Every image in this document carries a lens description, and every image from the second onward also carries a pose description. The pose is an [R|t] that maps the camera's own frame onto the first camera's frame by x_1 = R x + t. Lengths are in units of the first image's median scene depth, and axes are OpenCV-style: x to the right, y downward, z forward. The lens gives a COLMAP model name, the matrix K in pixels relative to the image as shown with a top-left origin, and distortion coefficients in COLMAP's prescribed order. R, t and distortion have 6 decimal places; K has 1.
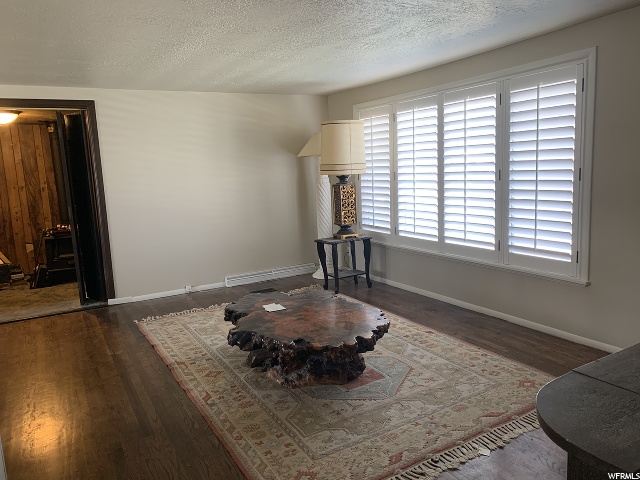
lens RADIAL K [[494.7, 0, 322.3], [0, 494.7, 238.0], [0, 0, 1]] dist [0.048736, -0.057910]
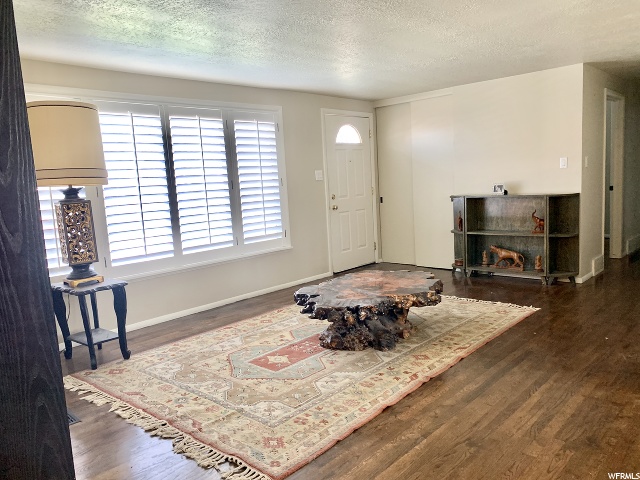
lens RADIAL K [[494.7, 0, 322.8], [0, 494.7, 242.2], [0, 0, 1]] dist [0.048736, -0.057910]
pose [[-0.307553, -0.053026, 0.950052, -1.007631], [0.211894, 0.969558, 0.122710, -0.100134], [-0.927638, 0.239050, -0.286955, 1.314477]]
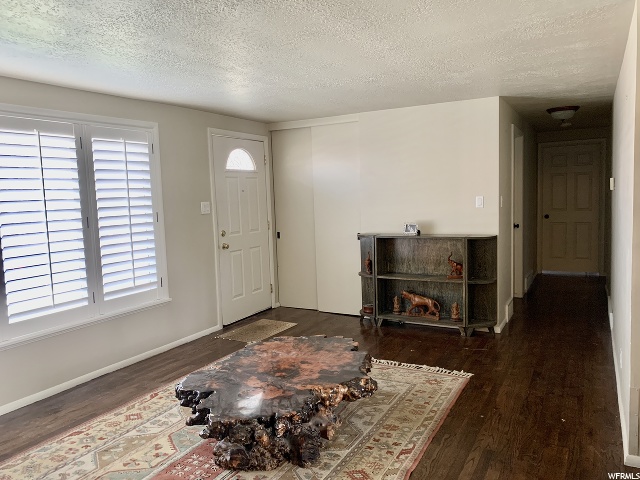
lens RADIAL K [[494.7, 0, 320.4], [0, 494.7, 239.2], [0, 0, 1]] dist [0.048736, -0.057910]
pose [[-0.523320, -0.011997, 0.852052, -0.746417], [0.185315, 0.974368, 0.127538, -0.148691], [-0.831742, 0.224641, -0.507683, 1.245567]]
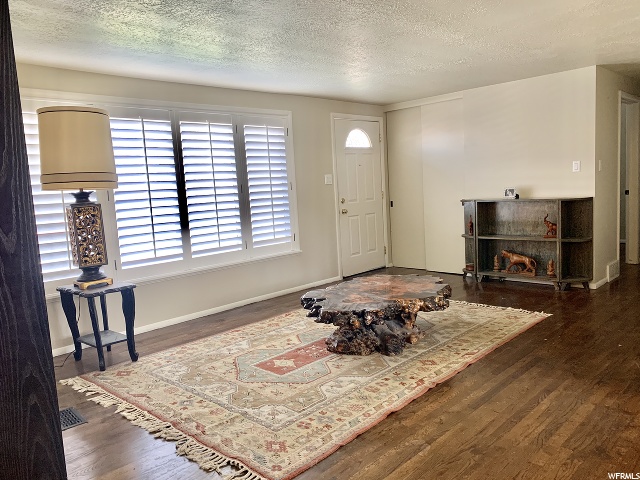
lens RADIAL K [[494.7, 0, 318.9], [0, 494.7, 240.1], [0, 0, 1]] dist [0.048736, -0.057910]
pose [[-0.275070, -0.040954, 0.960551, -1.010206], [0.212713, 0.971740, 0.102345, -0.095620], [-0.937598, 0.232474, -0.258585, 1.303067]]
